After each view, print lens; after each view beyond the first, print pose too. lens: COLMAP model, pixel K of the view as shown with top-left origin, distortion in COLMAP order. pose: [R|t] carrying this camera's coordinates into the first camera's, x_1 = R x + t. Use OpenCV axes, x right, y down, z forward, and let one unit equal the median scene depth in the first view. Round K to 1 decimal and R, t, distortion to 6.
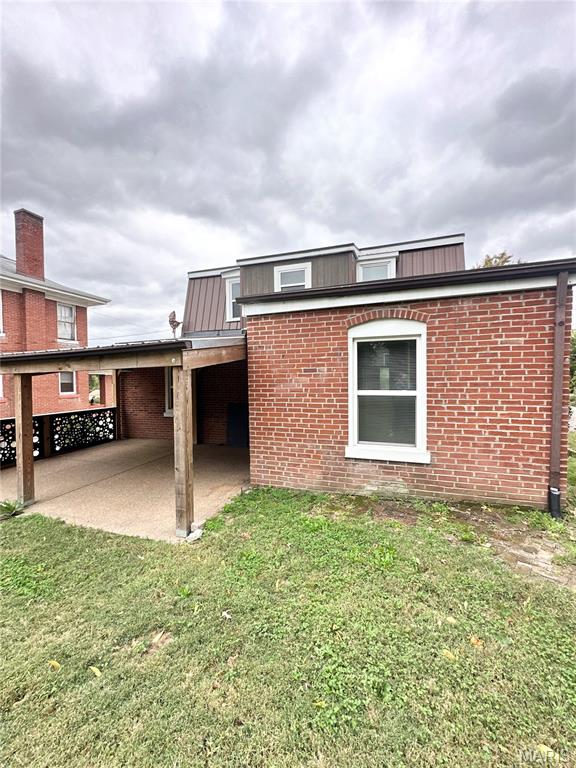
lens RADIAL K [[307.3, 0, 285.9], [0, 307.3, 386.2], [0, 0, 1]] dist [-0.001634, 0.000280]
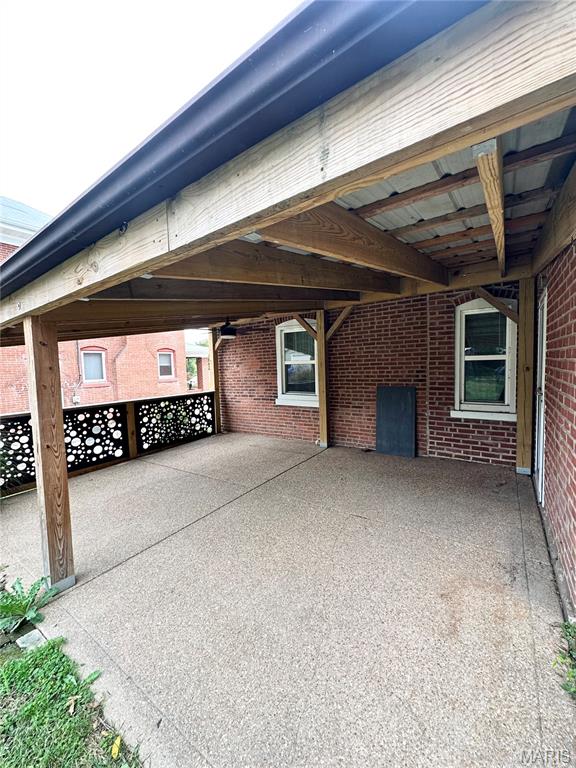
lens RADIAL K [[307.3, 0, 289.4], [0, 307.3, 382.6], [0, 0, 1]] dist [-0.001634, 0.000280]
pose [[0.967110, -0.004881, -0.254313, -0.198481], [0.014109, 0.999306, 0.034474, 0.025768], [0.253968, -0.036928, 0.966507, 0.344784]]
